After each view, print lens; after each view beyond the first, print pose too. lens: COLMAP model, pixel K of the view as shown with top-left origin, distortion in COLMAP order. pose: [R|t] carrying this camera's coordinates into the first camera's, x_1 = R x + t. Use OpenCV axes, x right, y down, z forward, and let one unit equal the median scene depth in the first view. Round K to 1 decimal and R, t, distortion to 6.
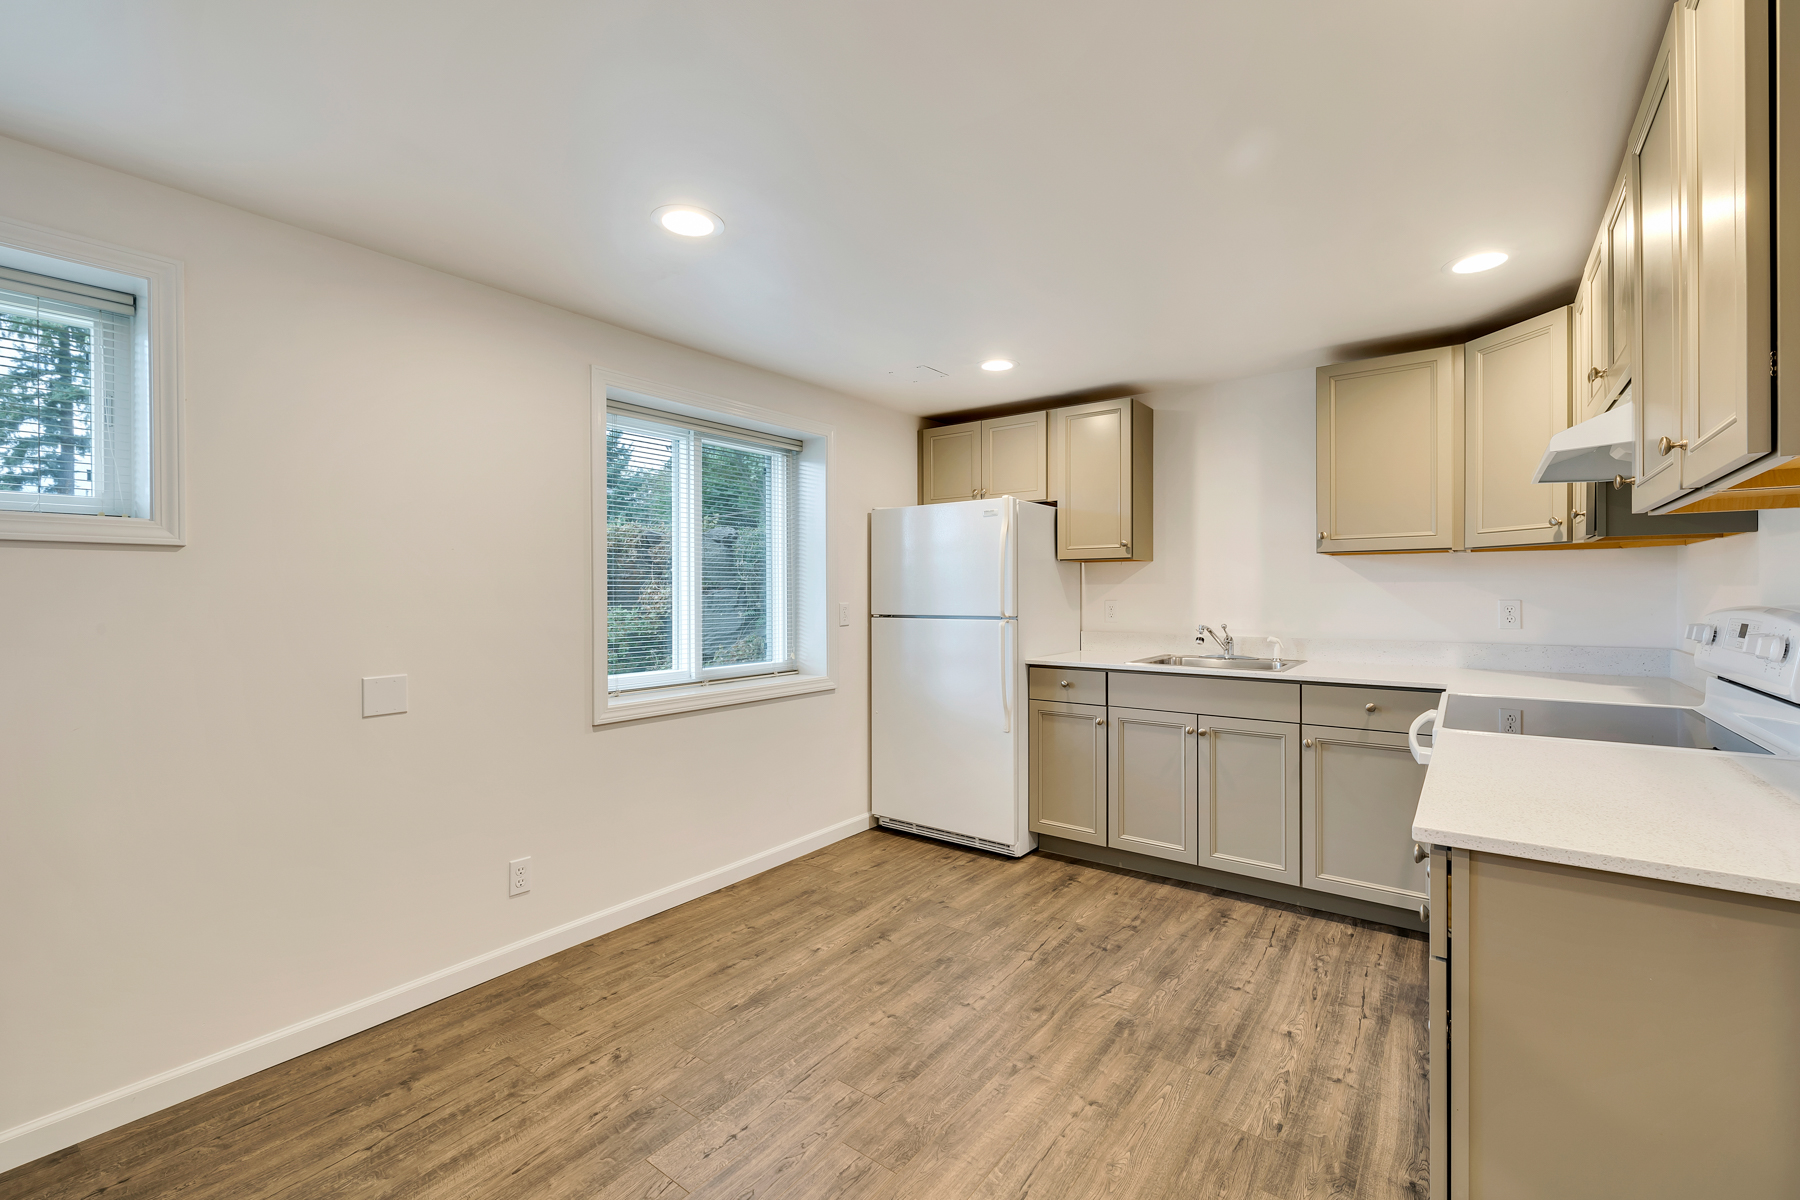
lens RADIAL K [[767.2, 0, 833.1], [0, 767.2, 594.8], [0, 0, 1]] dist [0.002424, 0.000060]
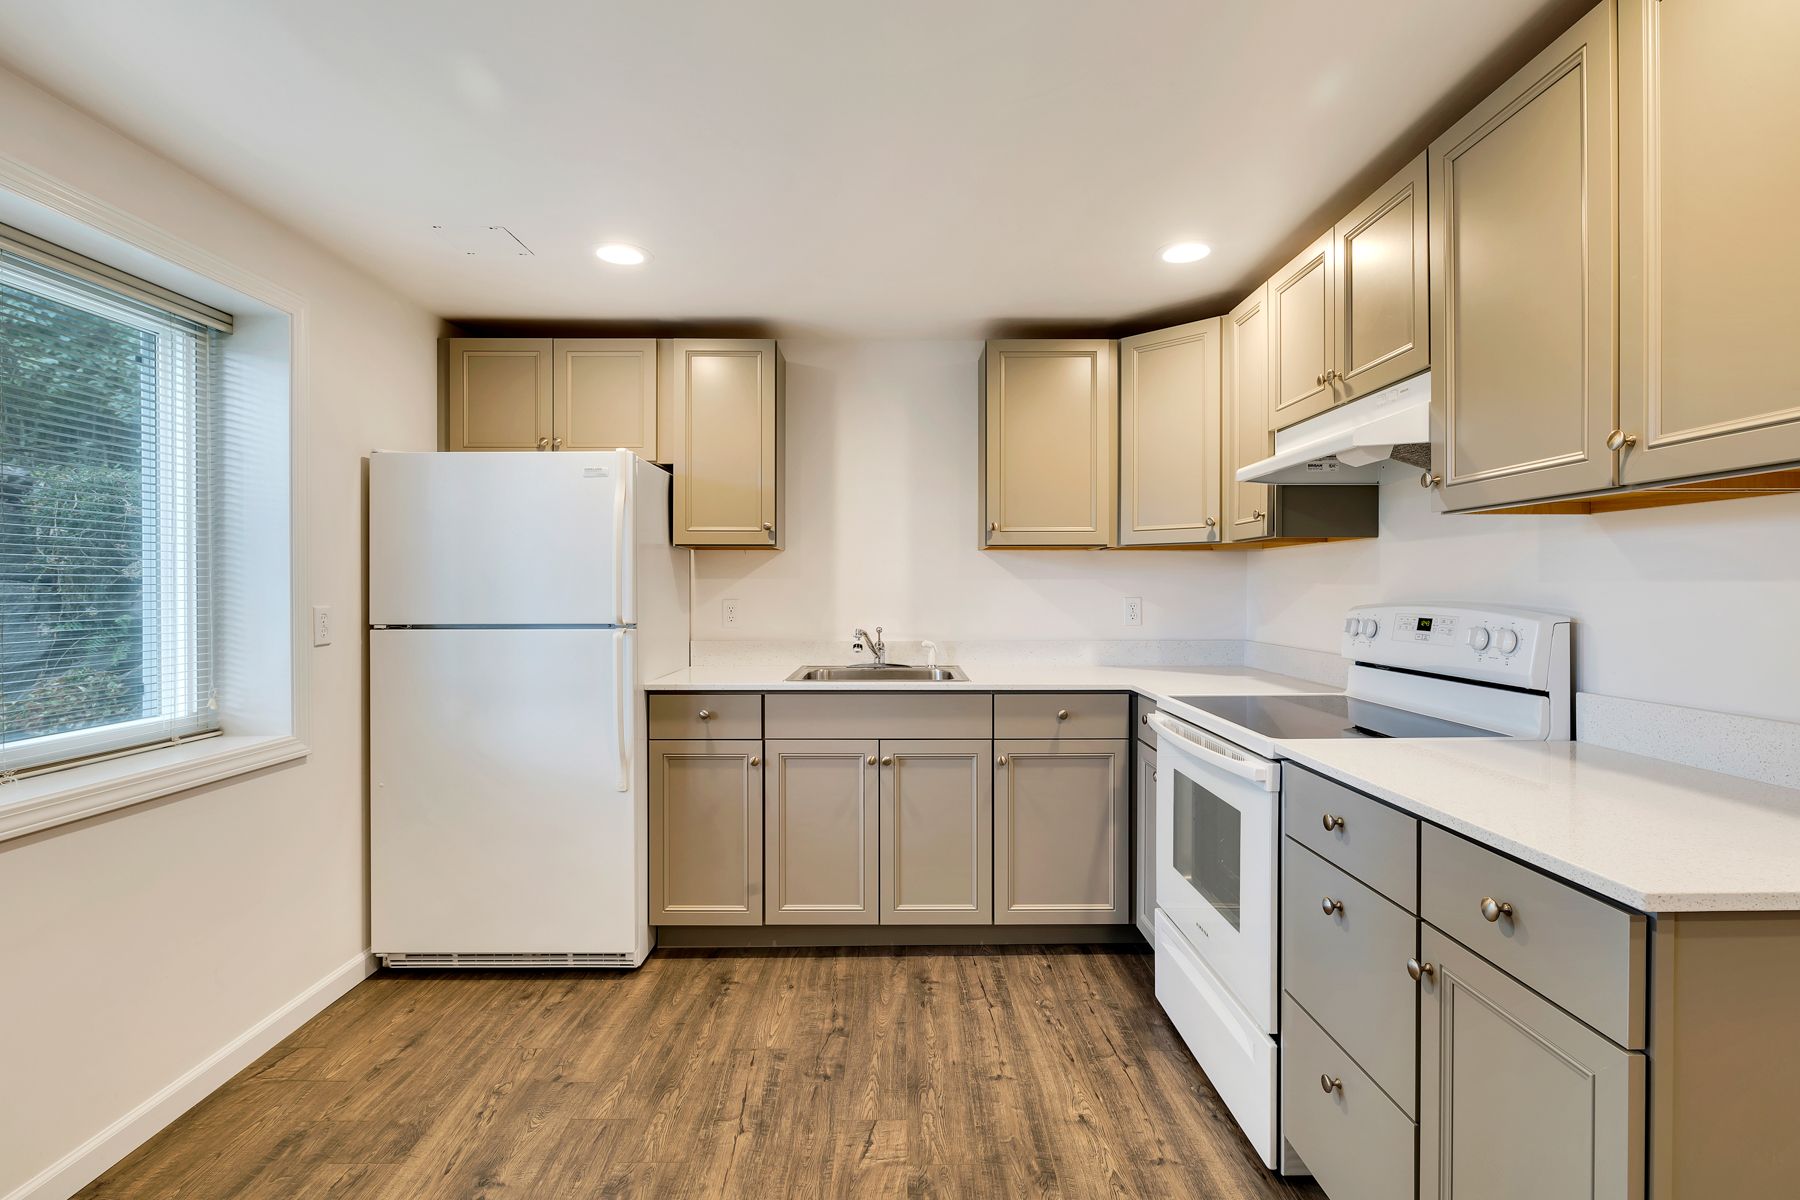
lens RADIAL K [[898.8, 0, 902.9], [0, 898.8, 594.7], [0, 0, 1]] dist [-0.004943, 0.000800]
pose [[0.759920, -0.001174, 0.650015, -0.120281], [0.000100, 0.999999, 0.001688, 0.000655], [-0.650016, -0.001218, 0.759919, 0.249855]]
